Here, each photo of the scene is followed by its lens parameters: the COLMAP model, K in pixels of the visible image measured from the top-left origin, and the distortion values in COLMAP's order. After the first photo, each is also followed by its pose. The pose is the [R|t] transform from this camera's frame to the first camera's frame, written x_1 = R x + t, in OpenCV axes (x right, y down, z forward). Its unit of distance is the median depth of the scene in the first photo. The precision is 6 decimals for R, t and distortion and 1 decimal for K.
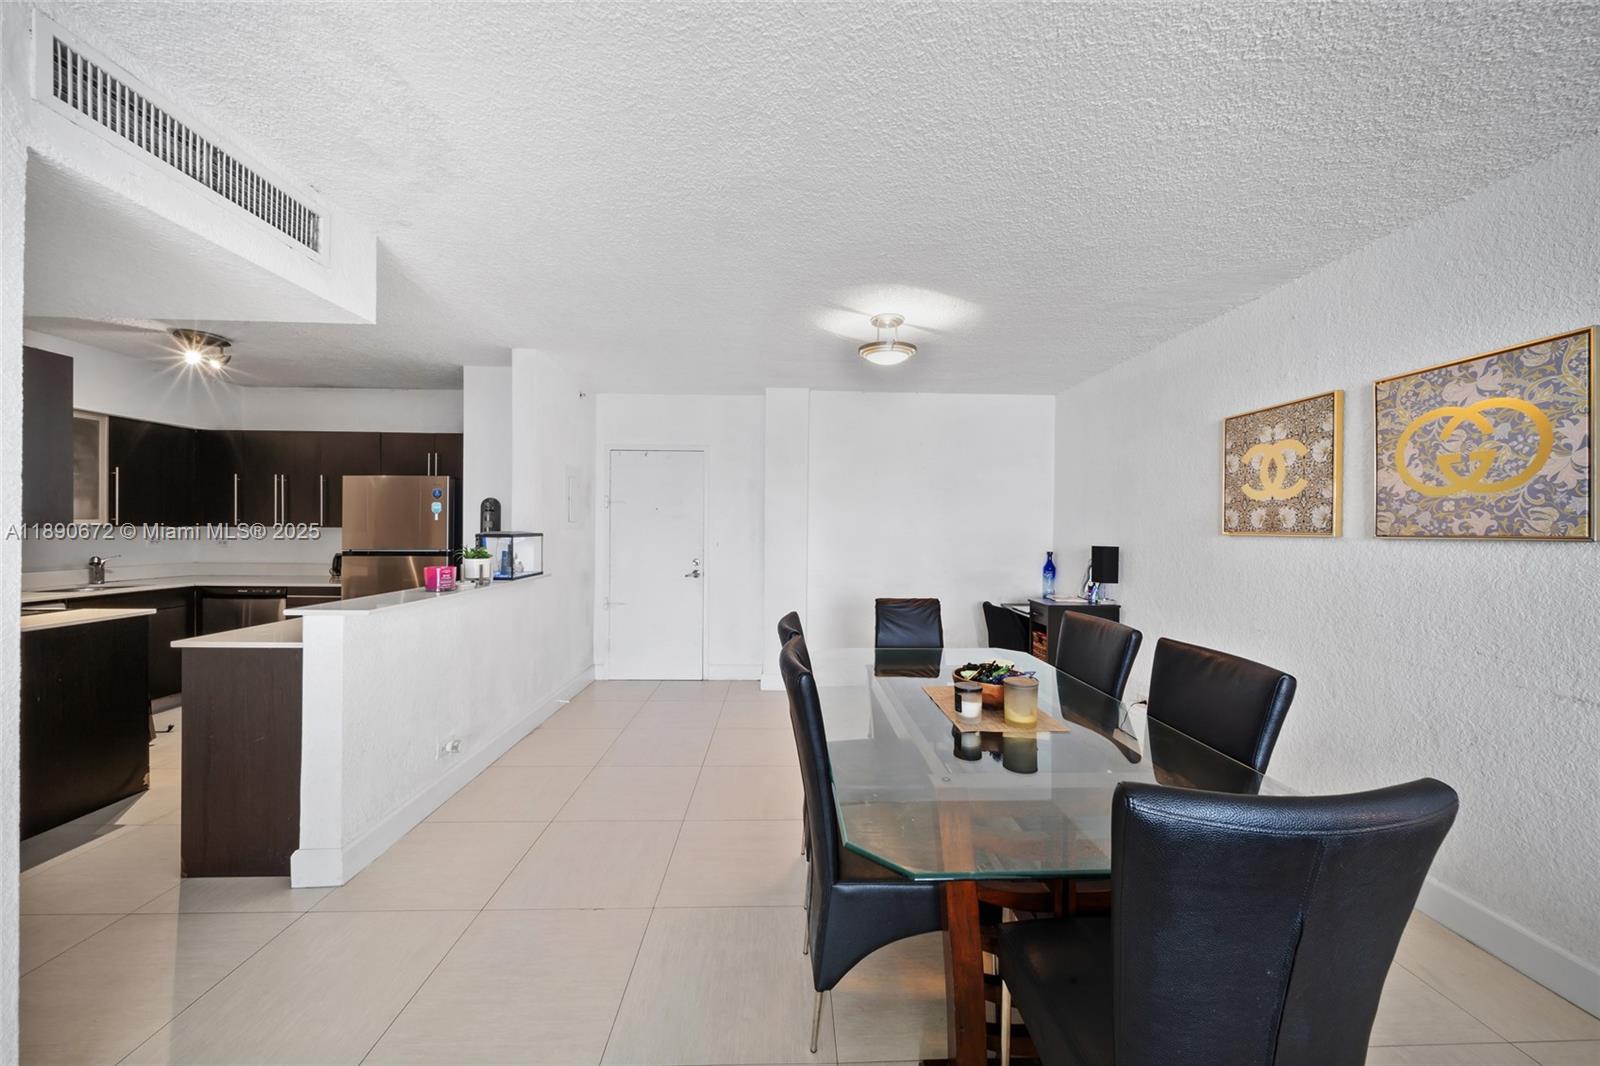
lens RADIAL K [[559.7, 0, 804.4], [0, 559.7, 529.4], [0, 0, 1]] dist [-0.000365, -0.001070]
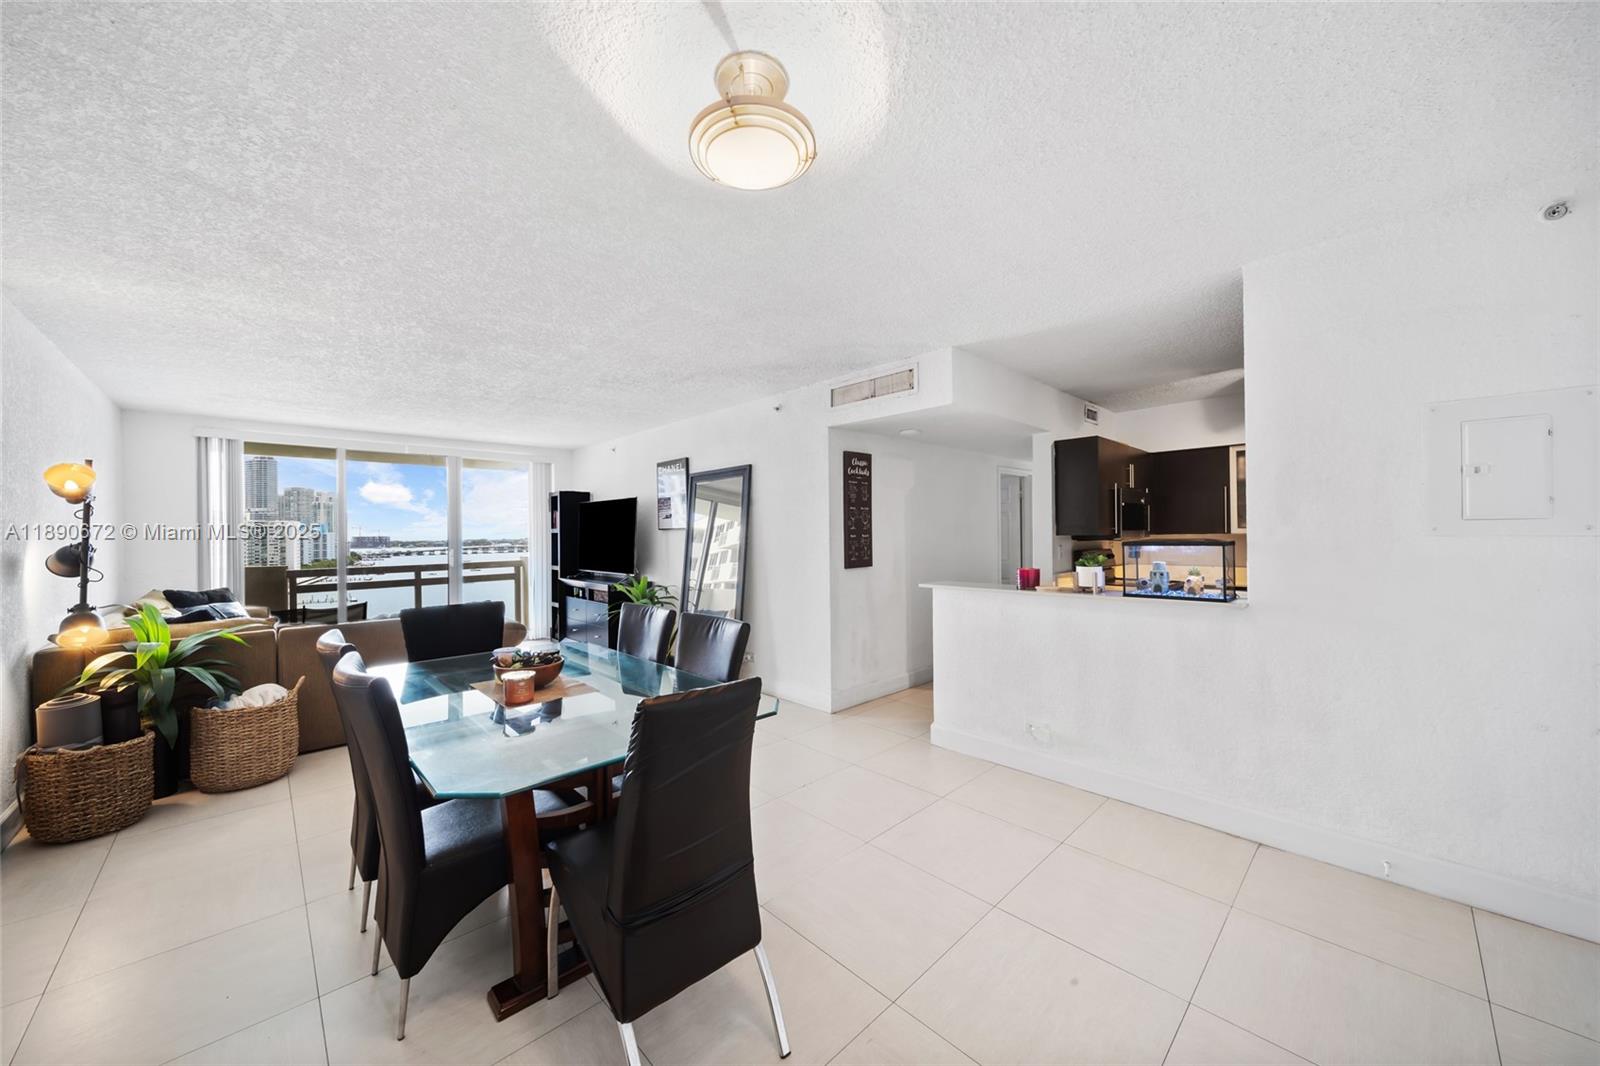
lens RADIAL K [[578.9, 0, 806.4], [0, 578.9, 534.5], [0, 0, 1]] dist [0.001538, 0.000145]
pose [[-0.742558, 0.000315, -0.669782, 0.482269], [0.002296, 0.999995, -0.002076, -0.002412], [0.669778, -0.003079, -0.742555, 1.528770]]
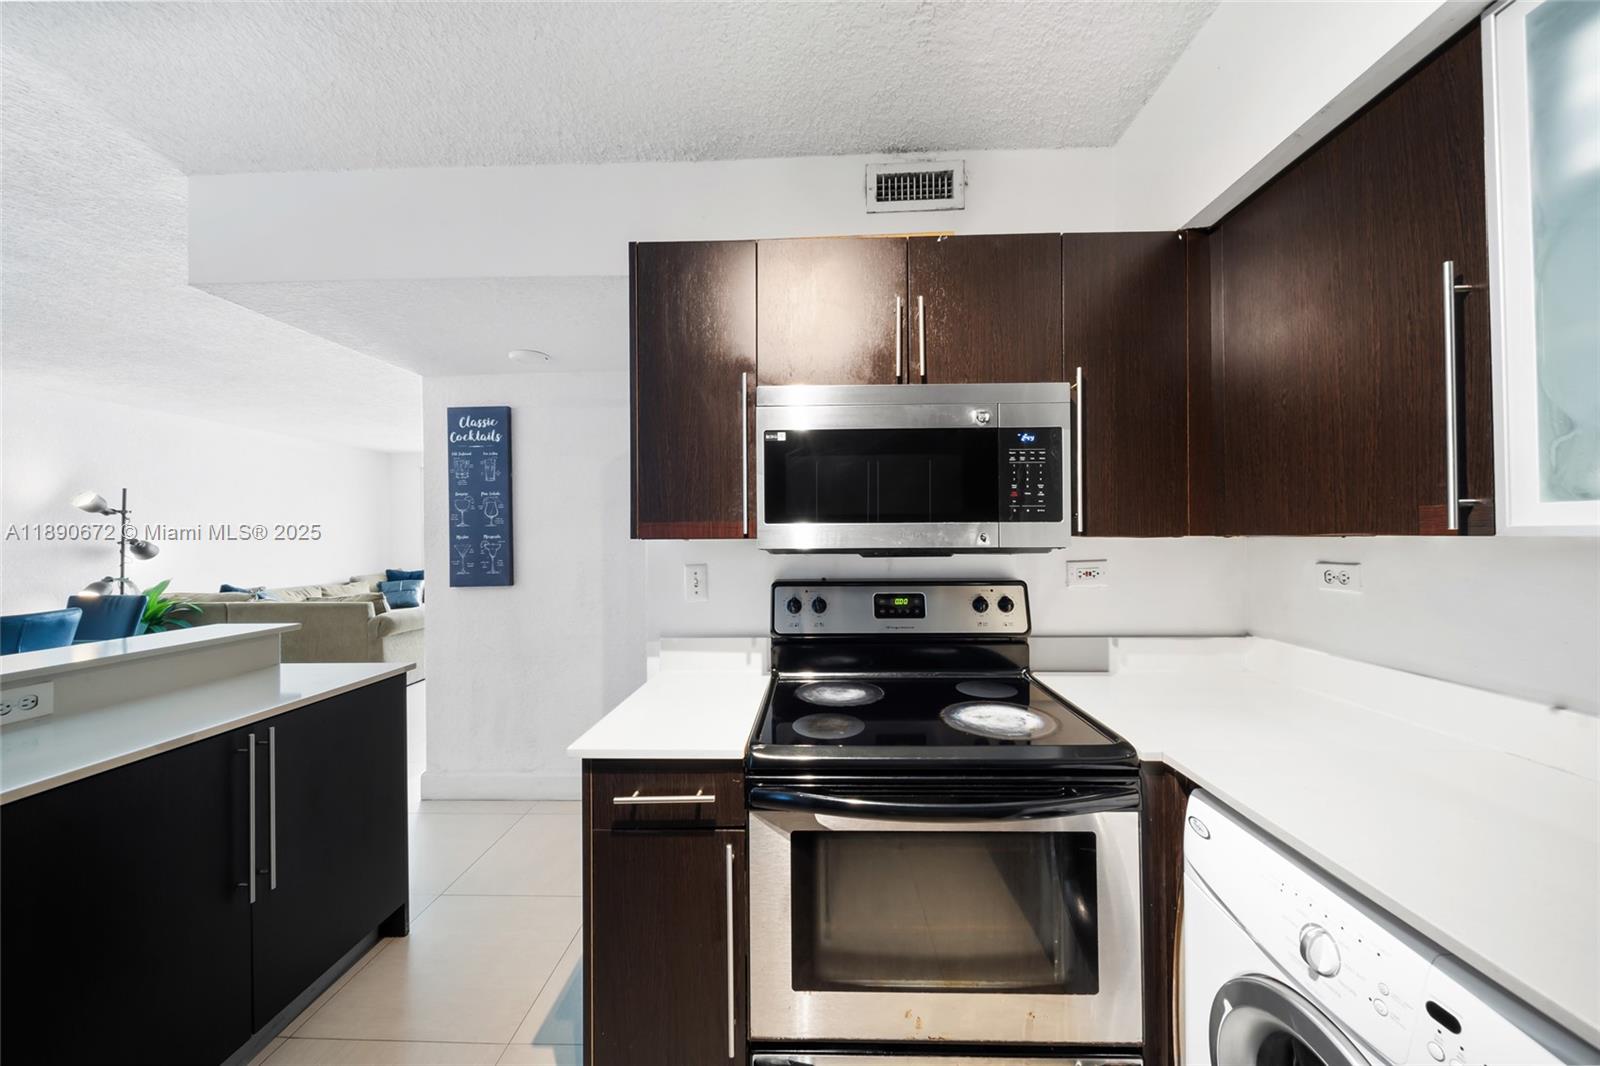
lens RADIAL K [[559.7, 0, 811.6], [0, 559.7, 537.4], [0, 0, 1]] dist [-0.000365, -0.001070]
pose [[-0.997983, 0.000422, 0.063479, -1.366049], [0.000992, 0.999959, 0.008949, -0.009127], [-0.063473, 0.008994, -0.997943, 1.390241]]
